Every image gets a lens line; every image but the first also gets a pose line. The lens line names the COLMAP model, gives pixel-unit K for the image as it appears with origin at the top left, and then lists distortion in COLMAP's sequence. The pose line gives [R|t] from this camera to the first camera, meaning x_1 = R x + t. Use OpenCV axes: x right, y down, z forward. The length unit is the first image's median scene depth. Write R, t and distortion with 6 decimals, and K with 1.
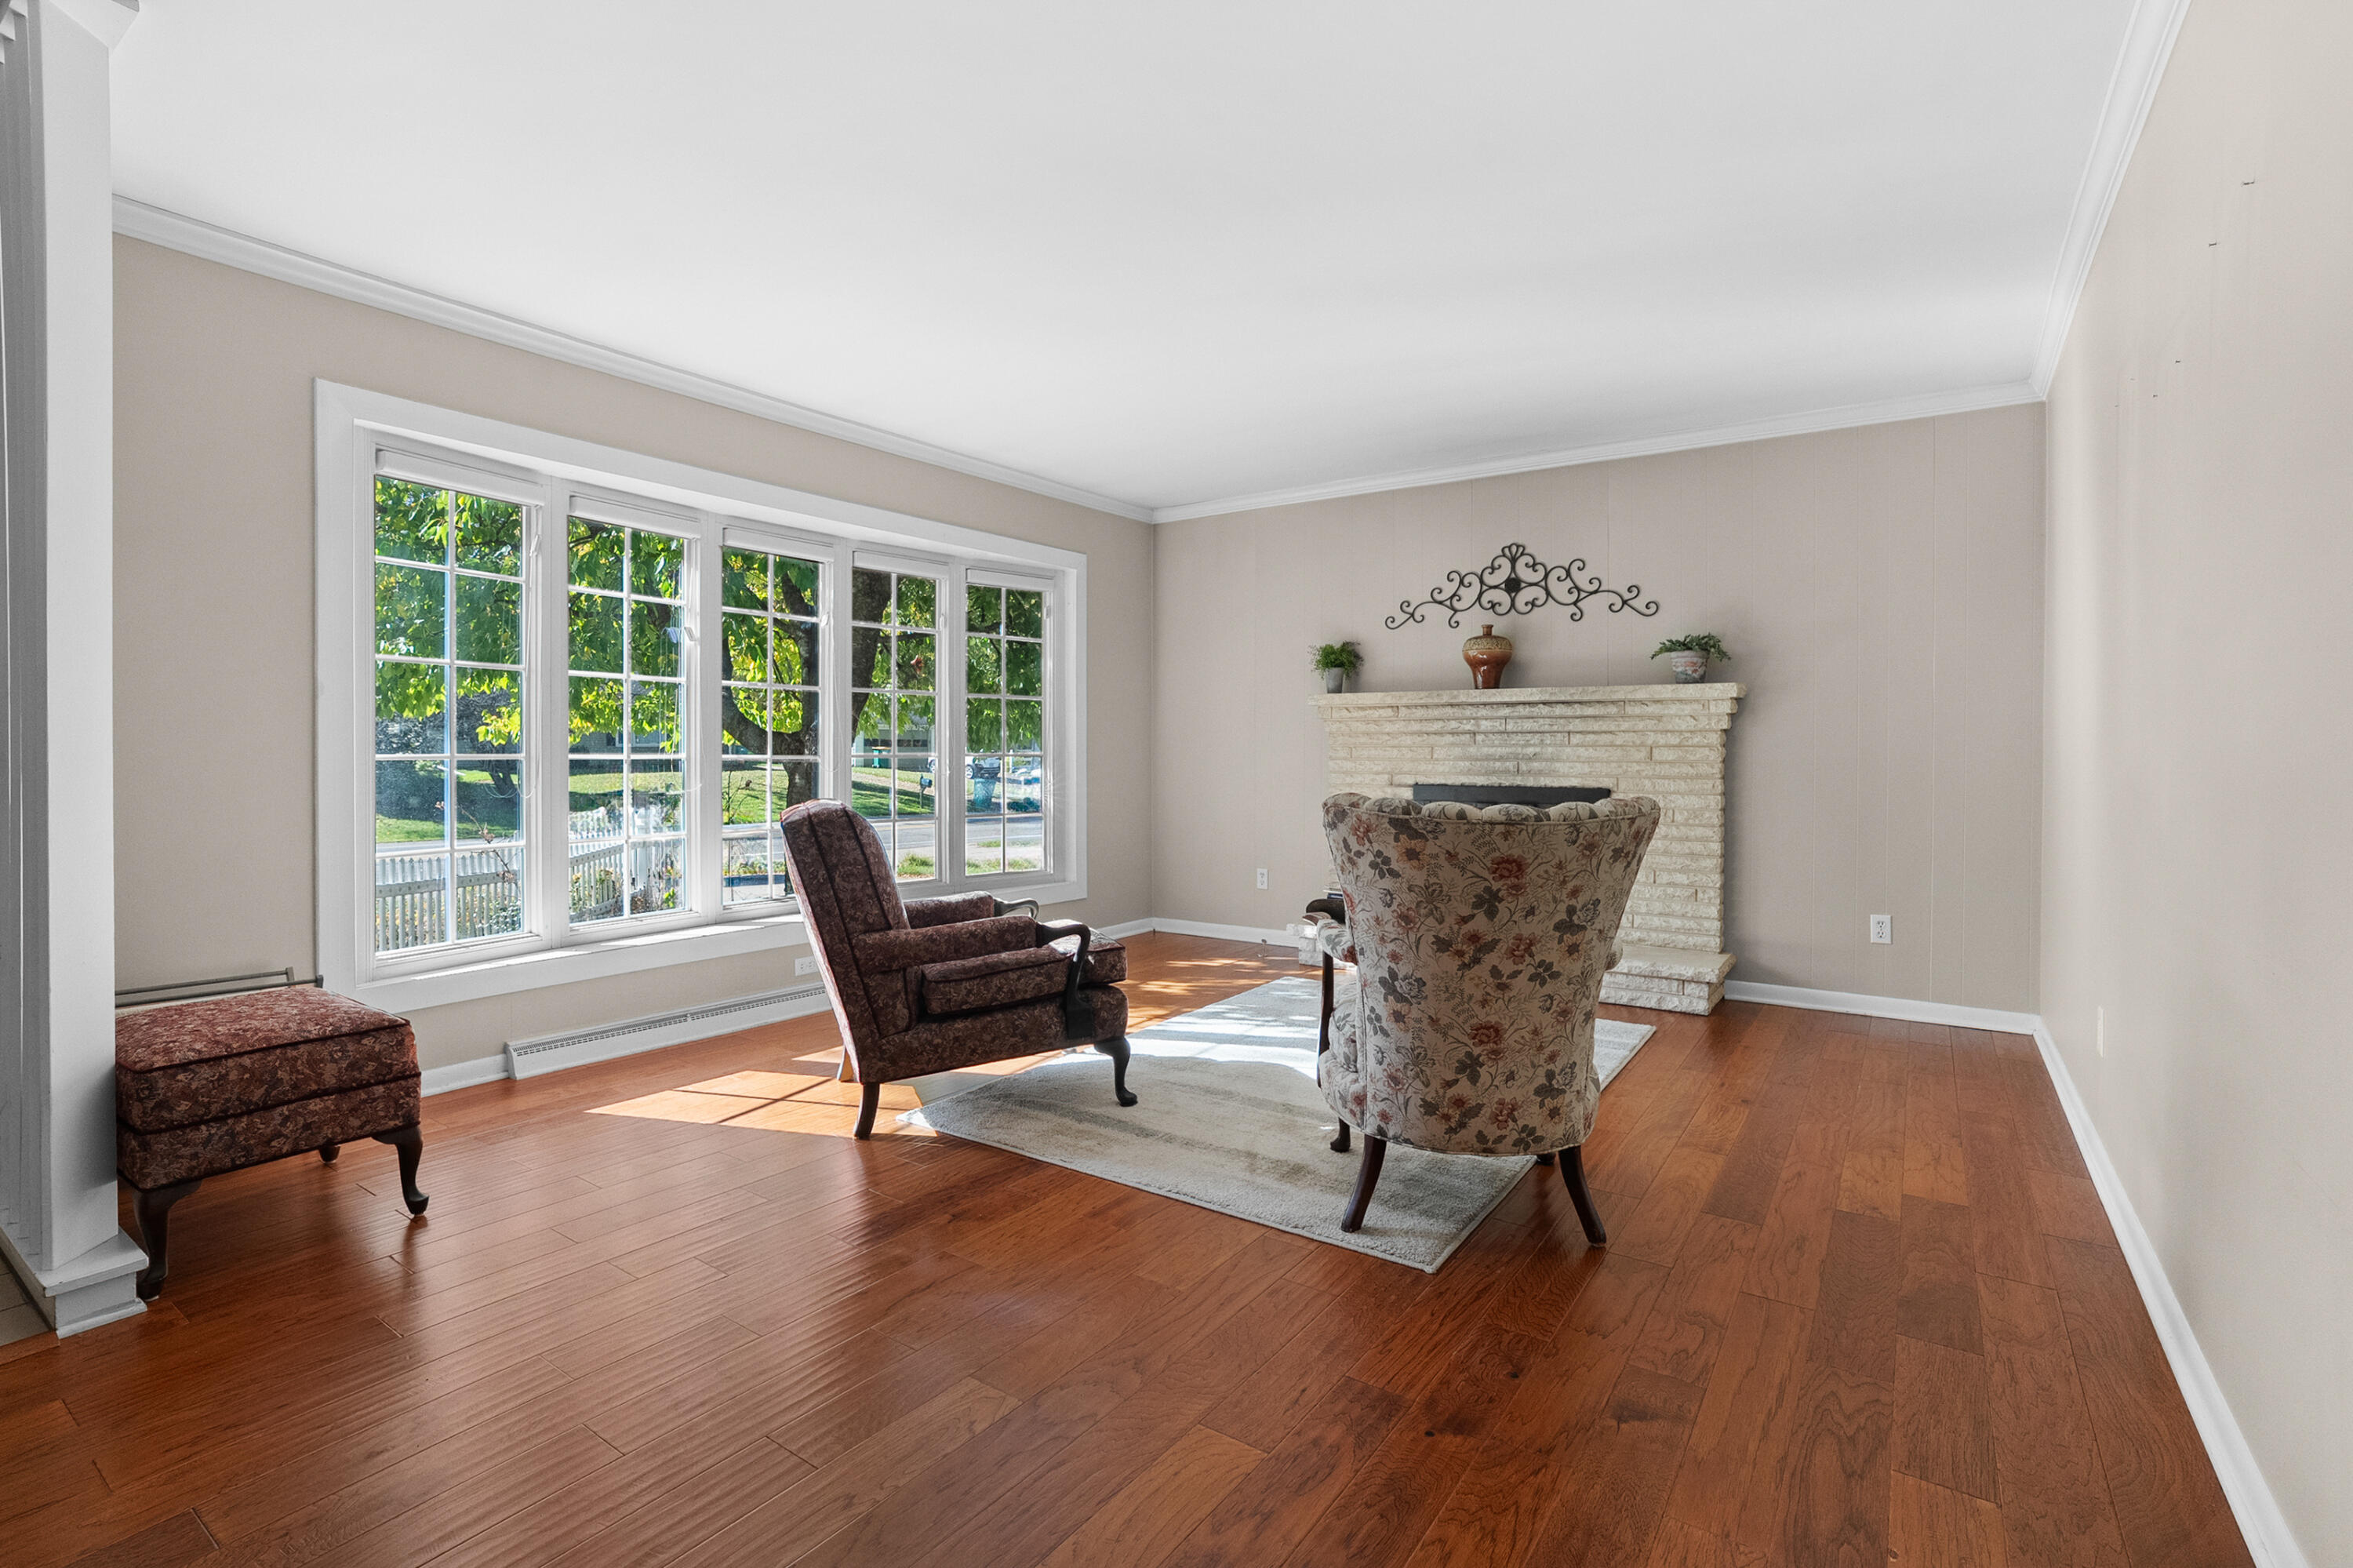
lens RADIAL K [[1100.3, 0, 1166.0], [0, 1100.3, 776.2], [0, 0, 1]] dist [-0.034447, 0.015638]
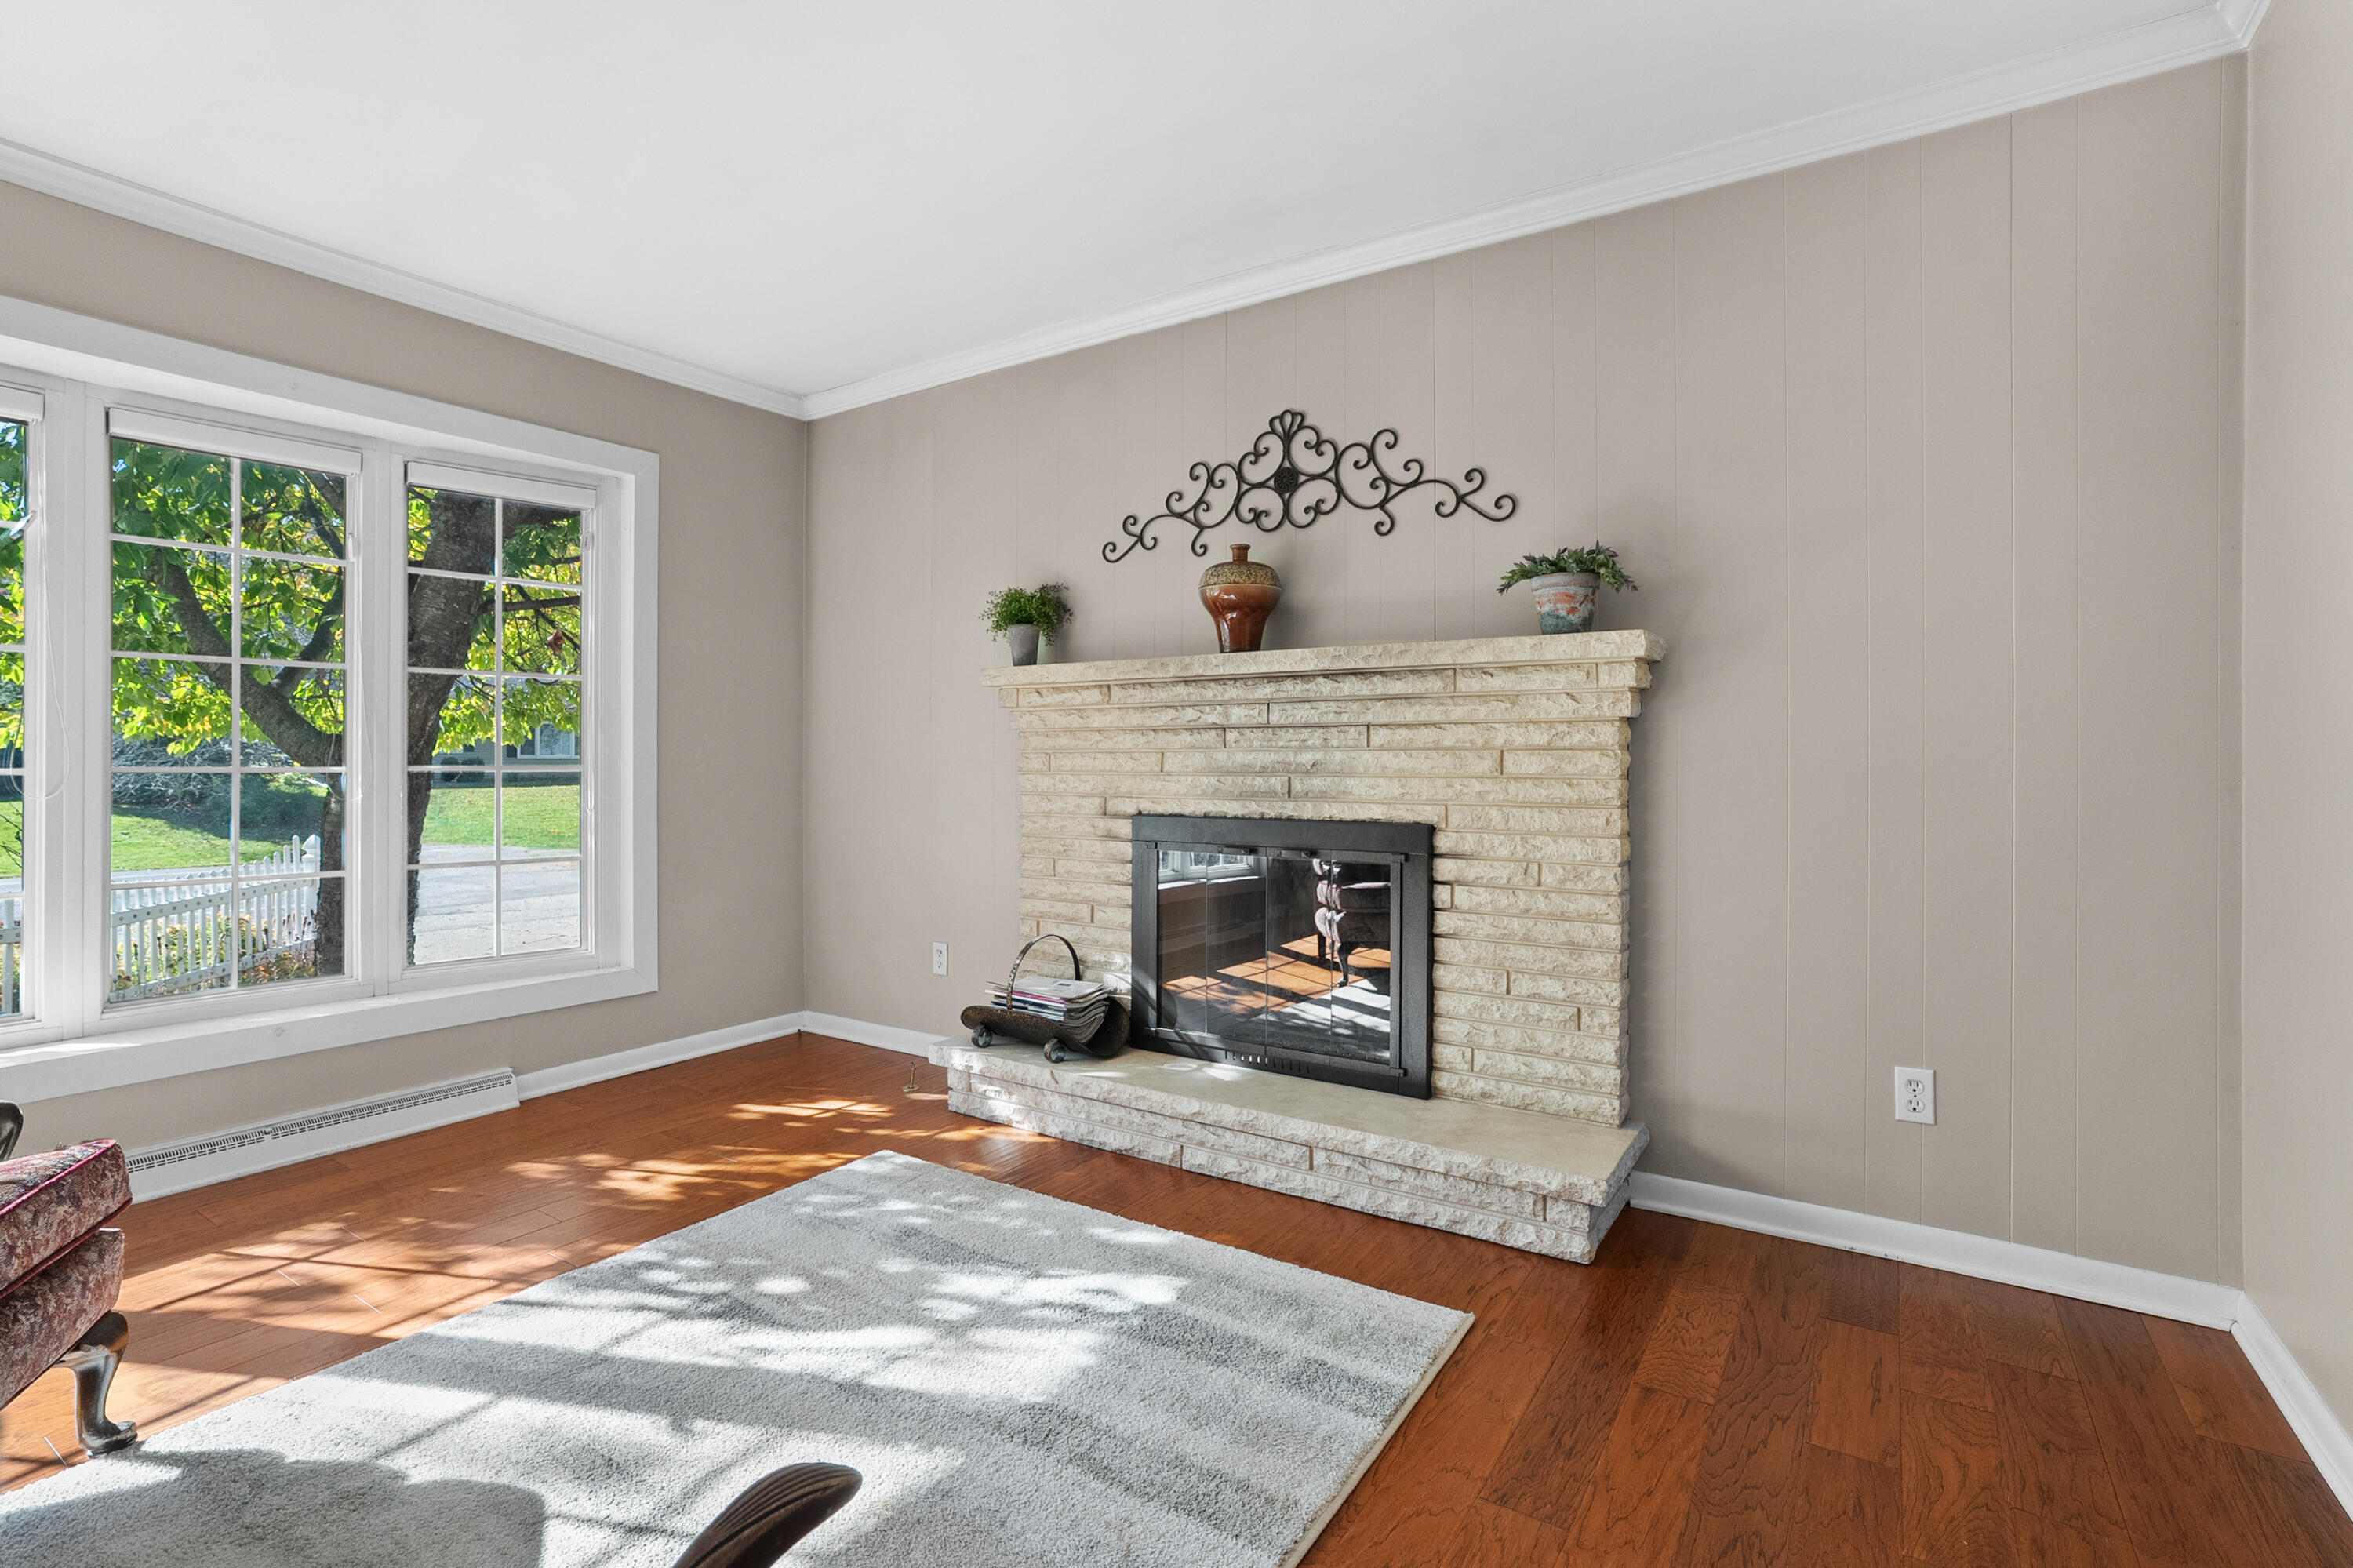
lens RADIAL K [[1100.3, 0, 1182.8], [0, 1100.3, 779.8], [0, 0, 1]] dist [-0.034447, 0.015638]
pose [[0.999434, -0.002710, 0.033545, 0.248444], [0.002922, 0.999976, -0.006289, -0.008164], [-0.033527, 0.006384, 0.999417, 0.421453]]
